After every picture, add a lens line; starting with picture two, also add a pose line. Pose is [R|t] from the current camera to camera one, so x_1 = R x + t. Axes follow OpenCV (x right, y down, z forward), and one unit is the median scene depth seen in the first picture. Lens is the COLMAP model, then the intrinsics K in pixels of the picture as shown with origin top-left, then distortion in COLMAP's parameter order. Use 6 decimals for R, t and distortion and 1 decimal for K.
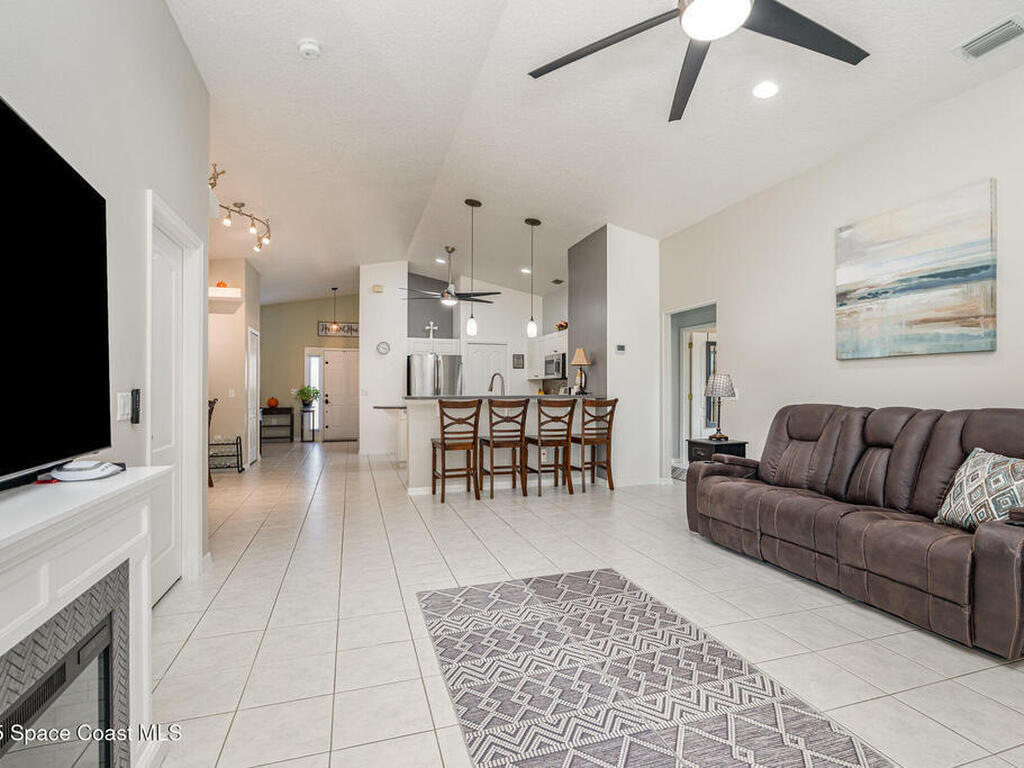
lens RADIAL K [[517.5, 0, 516.6], [0, 517.5, 388.7], [0, 0, 1]] dist [-0.003418, -0.000446]
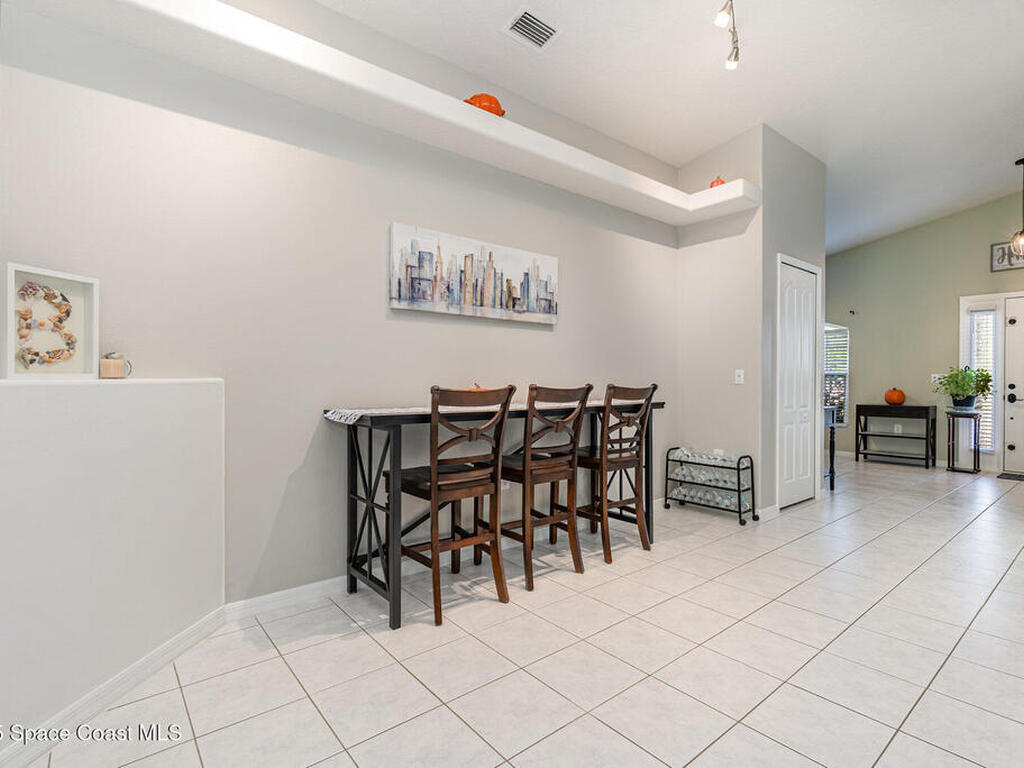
lens RADIAL K [[517.5, 0, 514.7], [0, 517.5, 384.7], [0, 0, 1]] dist [-0.003418, -0.000446]
pose [[0.369695, 0.009602, -0.929103, -0.078920], [-0.002766, 0.999954, 0.009234, 0.008630], [0.929149, -0.000844, 0.369705, 0.367293]]
